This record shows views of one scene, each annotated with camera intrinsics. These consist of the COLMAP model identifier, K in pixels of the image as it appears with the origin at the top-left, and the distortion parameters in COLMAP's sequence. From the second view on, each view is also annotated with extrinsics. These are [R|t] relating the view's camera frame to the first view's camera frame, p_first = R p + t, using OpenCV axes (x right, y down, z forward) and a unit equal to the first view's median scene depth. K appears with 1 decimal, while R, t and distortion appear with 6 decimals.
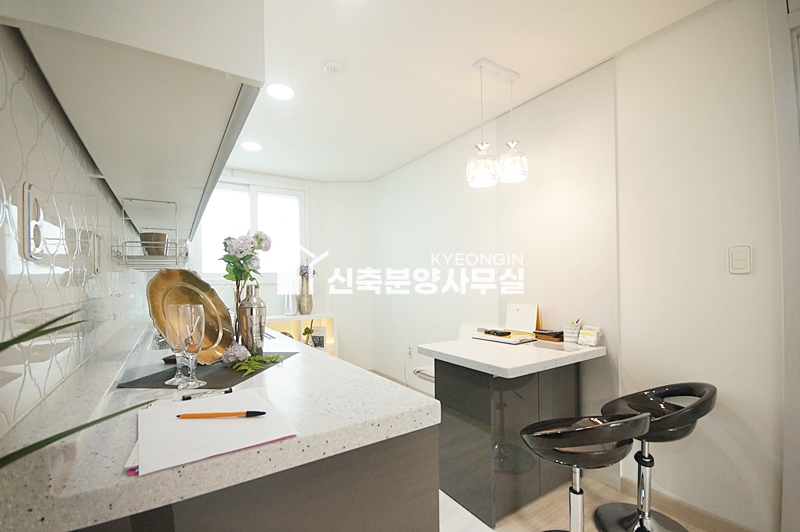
lens RADIAL K [[344.5, 0, 397.4], [0, 344.5, 276.8], [0, 0, 1]] dist [-0.010334, -0.000029]
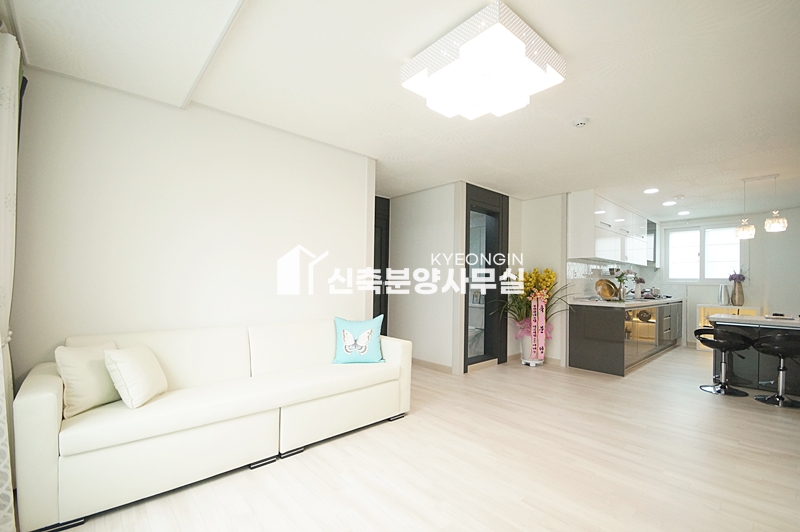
lens RADIAL K [[349.3, 0, 399.3], [0, 349.3, 278.3], [0, 0, 1]] dist [0.003214, 0.000188]
pose [[0.156585, 0.009097, -0.987623, 2.046411], [-0.006293, 0.999946, 0.008213, -0.032545], [0.987645, 0.004929, 0.156633, -1.420168]]
